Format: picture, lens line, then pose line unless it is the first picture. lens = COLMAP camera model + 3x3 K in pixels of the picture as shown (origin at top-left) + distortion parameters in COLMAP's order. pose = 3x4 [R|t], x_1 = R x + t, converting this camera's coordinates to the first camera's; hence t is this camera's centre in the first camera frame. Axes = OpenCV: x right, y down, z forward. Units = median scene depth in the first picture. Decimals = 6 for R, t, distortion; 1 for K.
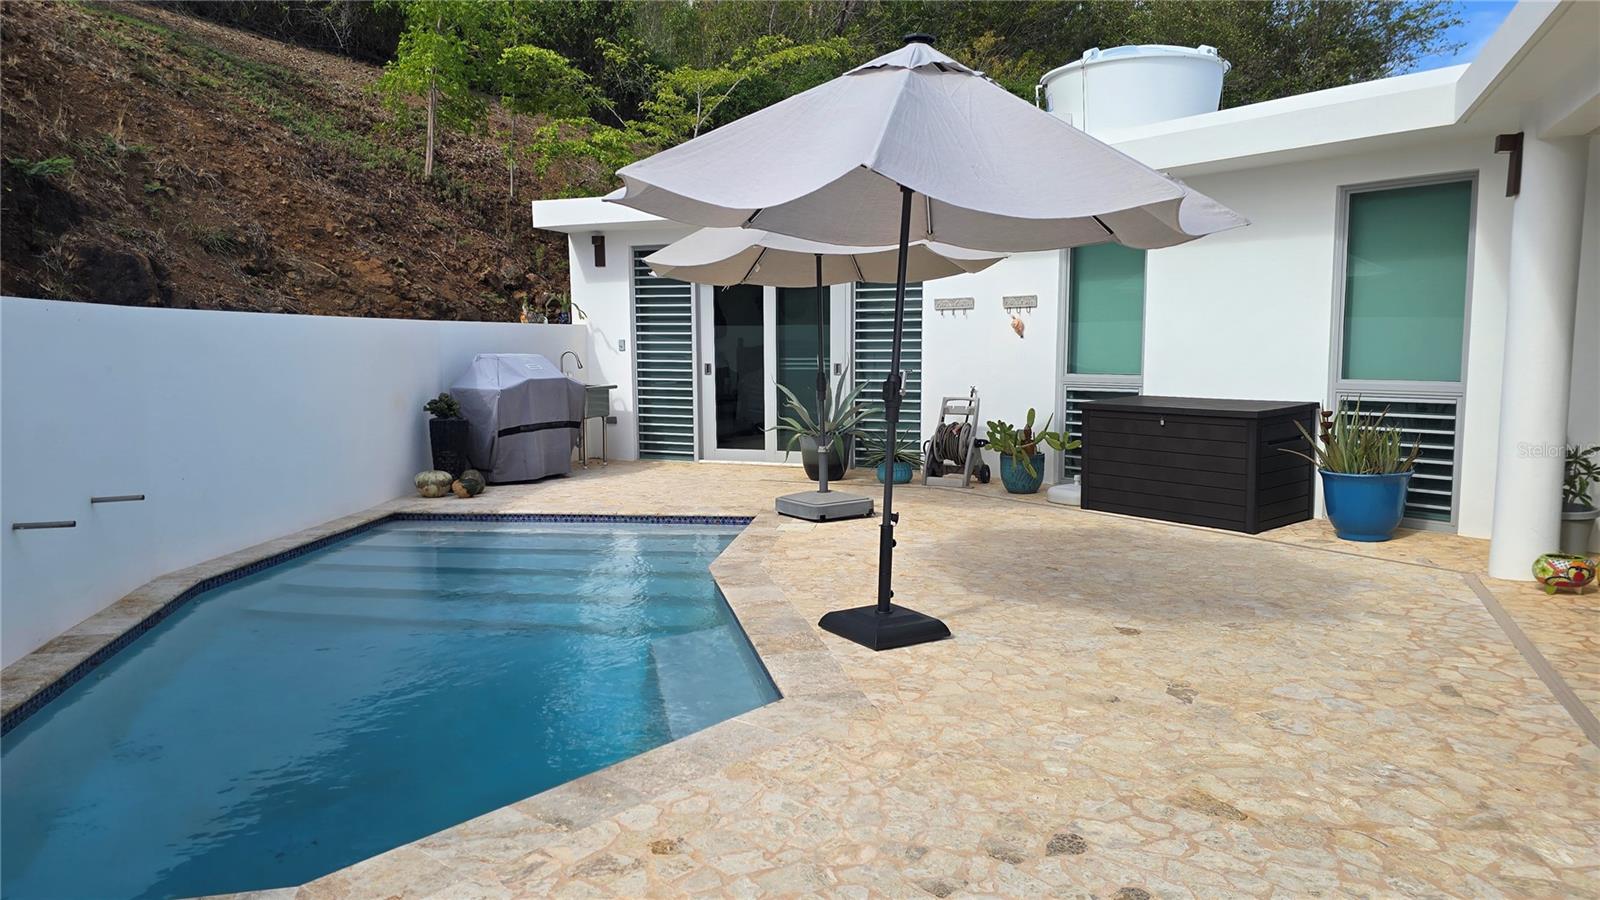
lens RADIAL K [[1072.1, 0, 775.1], [0, 1072.1, 465.8], [0, 0, 1]] dist [0.079691, -0.083721]
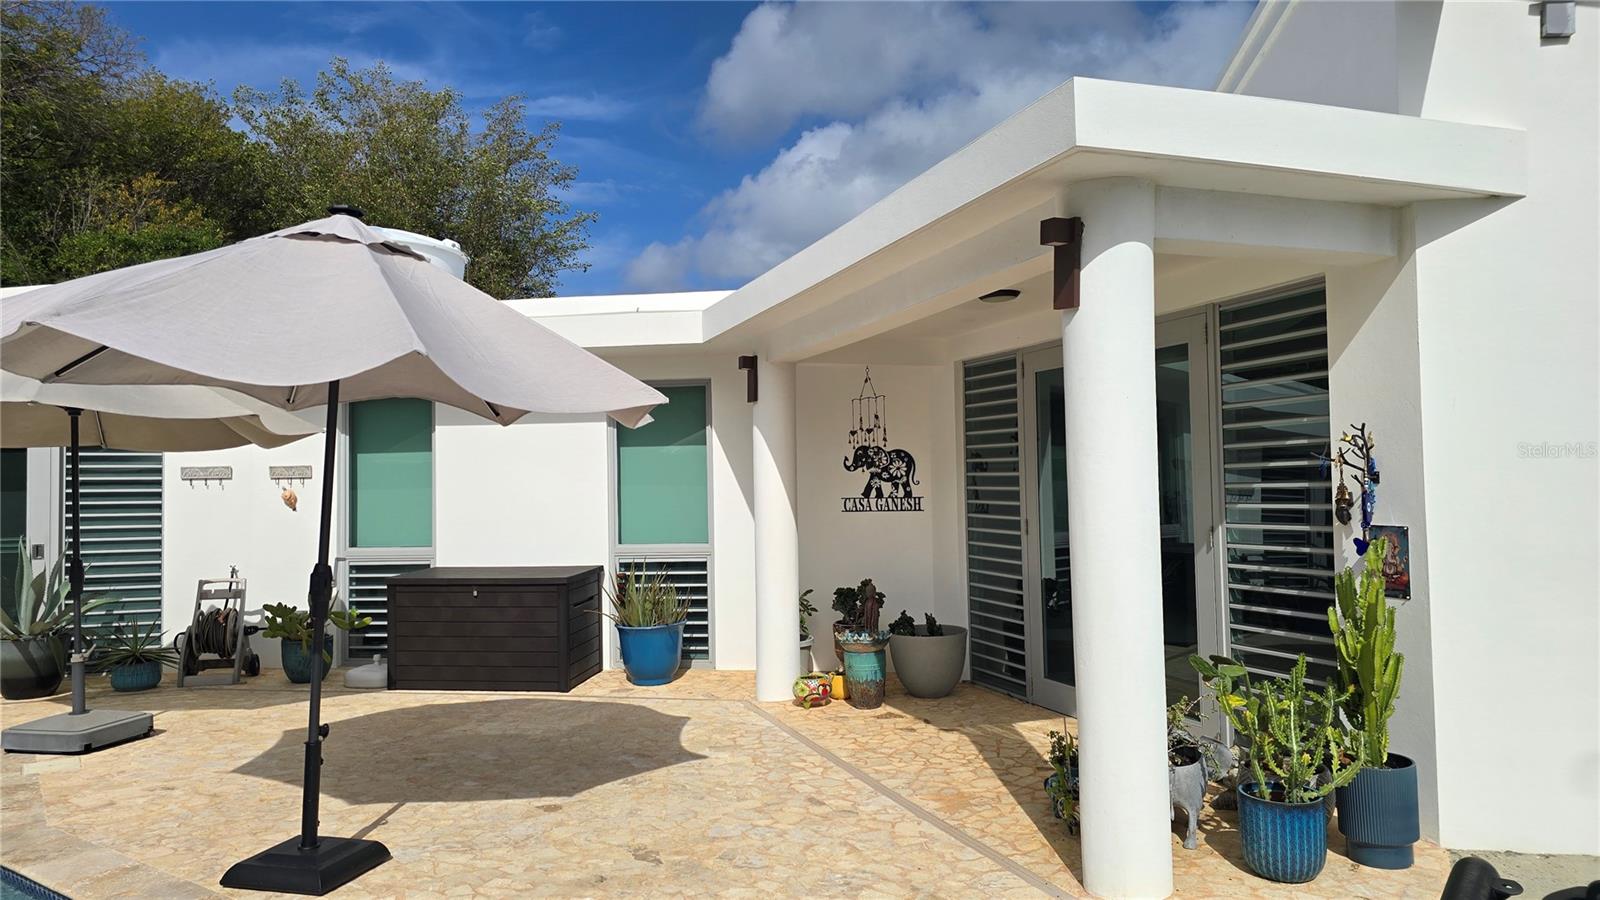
lens RADIAL K [[1072.1, 0, 783.4], [0, 1072.1, 445.0], [0, 0, 1]] dist [0.079691, -0.083721]
pose [[0.721865, 0.025001, 0.691582, -0.120156], [0.090230, 0.987416, -0.129876, -0.016360], [-0.686126, 0.156154, 0.710526, 0.044312]]
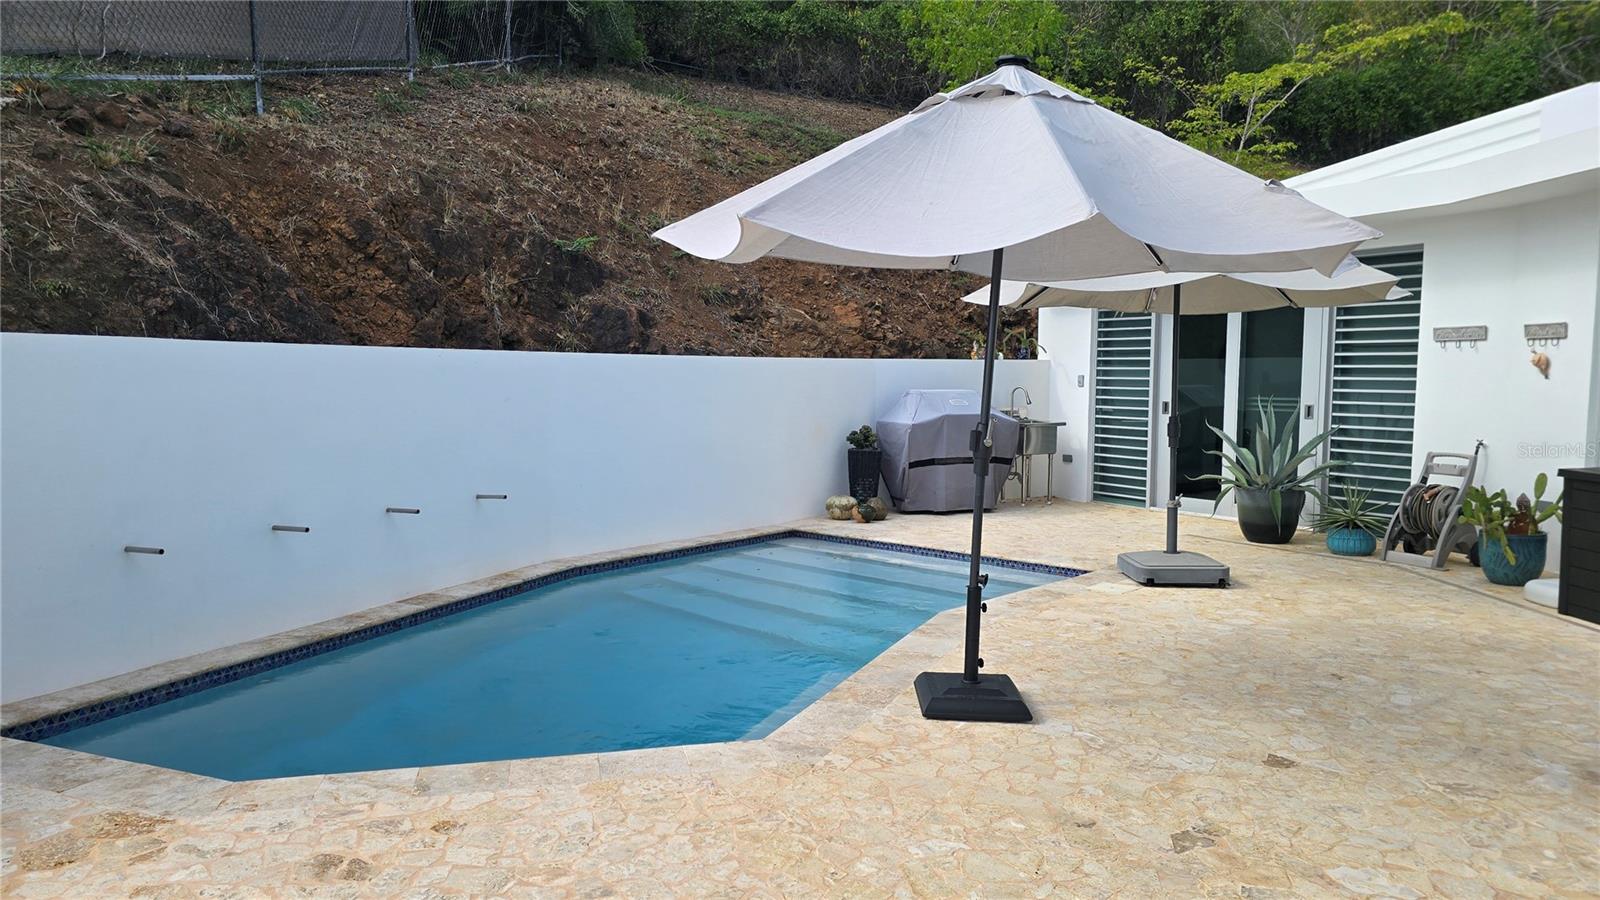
lens RADIAL K [[1072.1, 0, 767.0], [0, 1072.1, 467.9], [0, 0, 1]] dist [0.079691, -0.083721]
pose [[0.810720, 0.059128, -0.582441, 0.248148], [-0.073843, 0.997269, -0.001544, -0.016033], [0.580759, 0.044261, 0.812872, 0.071589]]
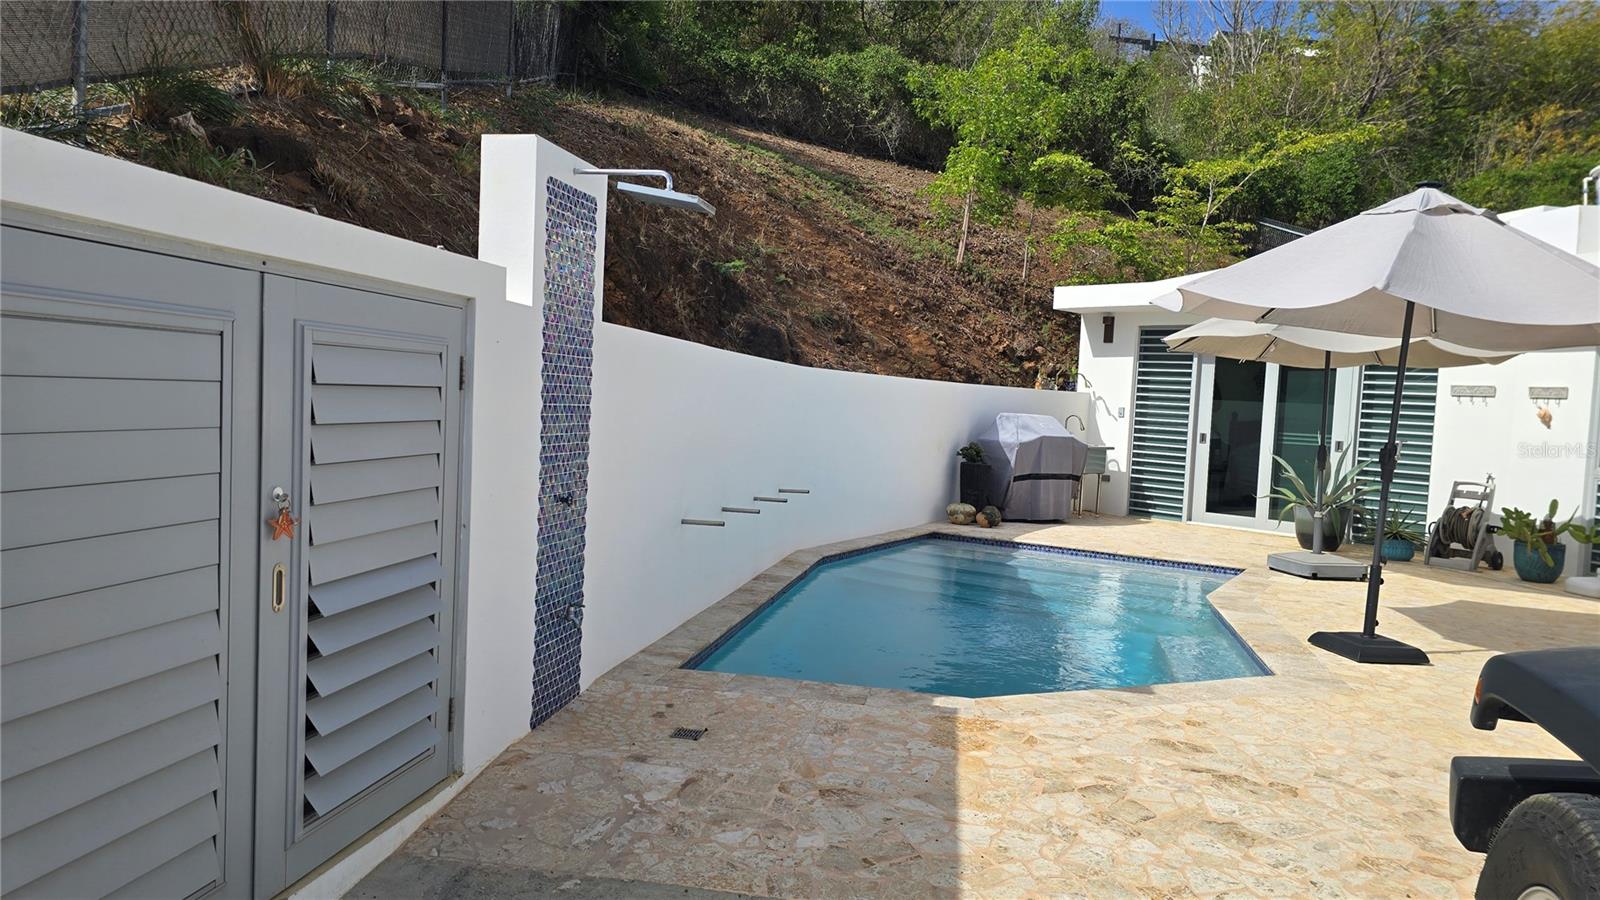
lens RADIAL K [[1072.1, 0, 783.2], [0, 1072.1, 447.7], [0, 0, 1]] dist [0.079691, -0.083721]
pose [[0.913505, 0.072944, -0.400234, -0.013538], [-0.103802, 0.993024, -0.055938, 0.030936], [0.393362, 0.092645, 0.914704, -0.215647]]
